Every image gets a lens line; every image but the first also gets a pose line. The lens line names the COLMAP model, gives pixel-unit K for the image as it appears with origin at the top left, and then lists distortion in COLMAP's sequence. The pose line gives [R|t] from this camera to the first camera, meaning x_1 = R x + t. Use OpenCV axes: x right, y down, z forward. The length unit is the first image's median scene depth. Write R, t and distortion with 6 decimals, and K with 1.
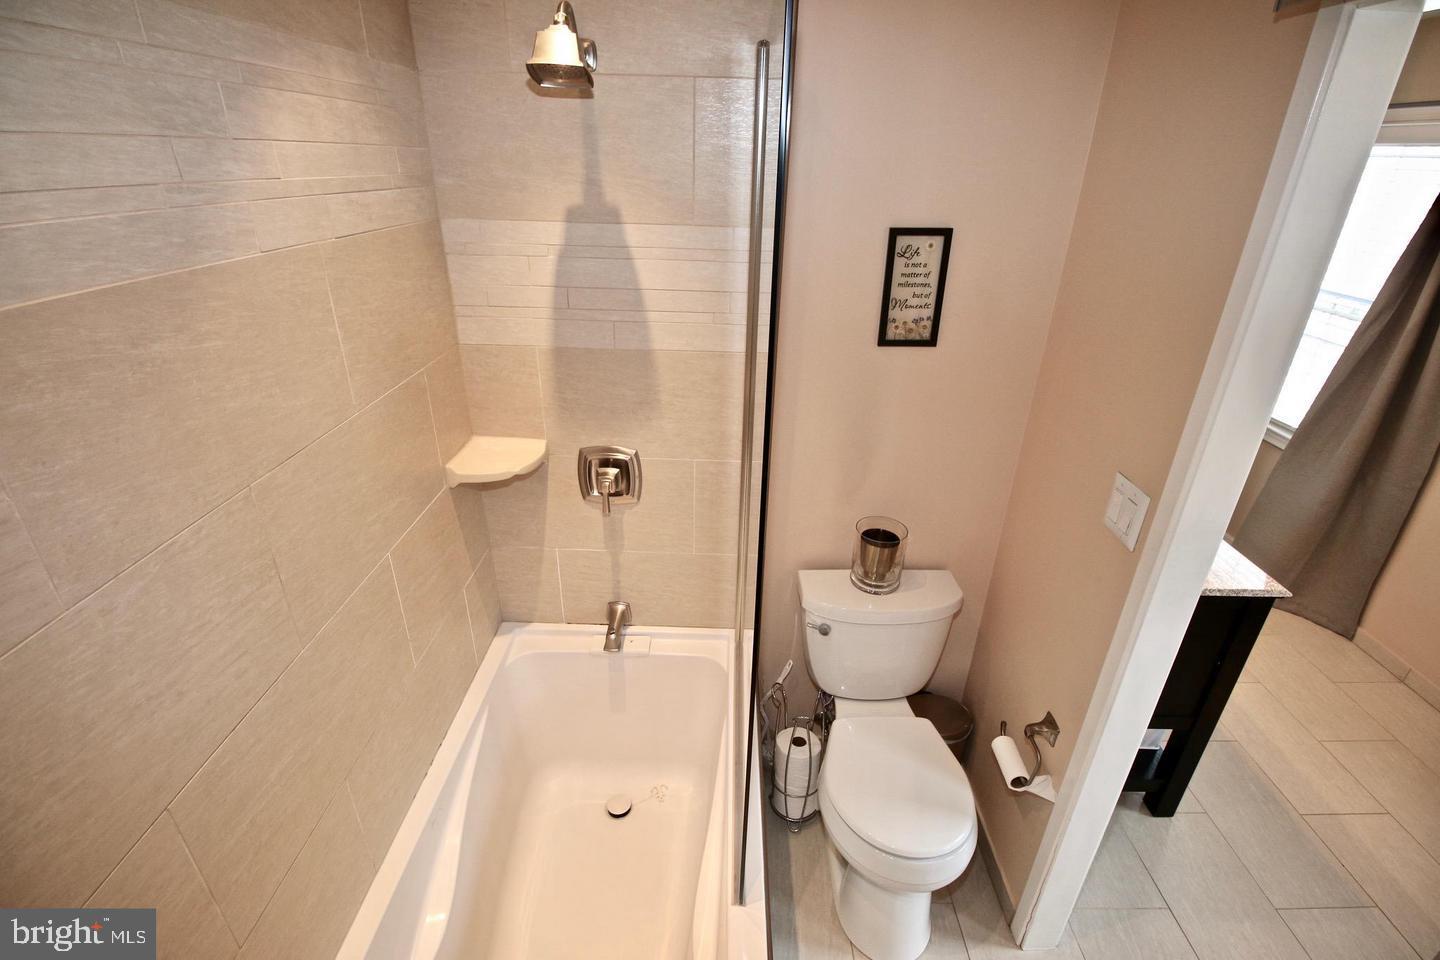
lens RADIAL K [[659.7, 0, 722.3], [0, 659.7, 478.1], [0, 0, 1]] dist [0.002762, -0.014304]
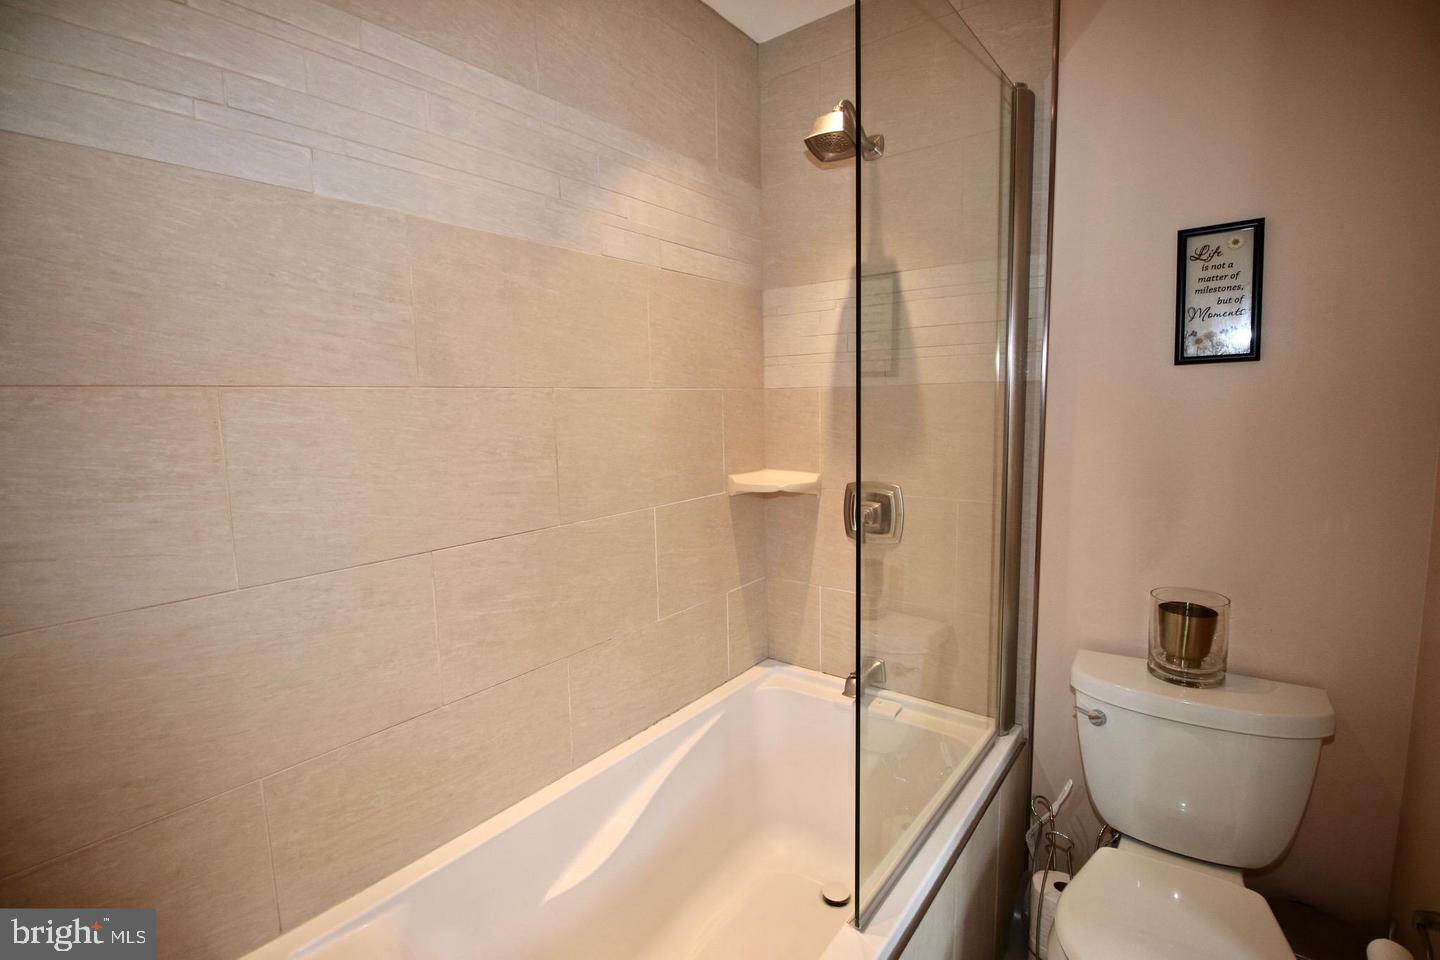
lens RADIAL K [[658.1, 0, 720.0], [0, 658.1, 480.0], [0, 0, 1]] dist [-0.023689, 0.000111]
pose [[0.804790, 0.033964, -0.592587, 0.275190], [-0.219172, 0.944812, -0.243505, 0.283912], [0.551612, 0.325849, 0.767819, 0.080336]]
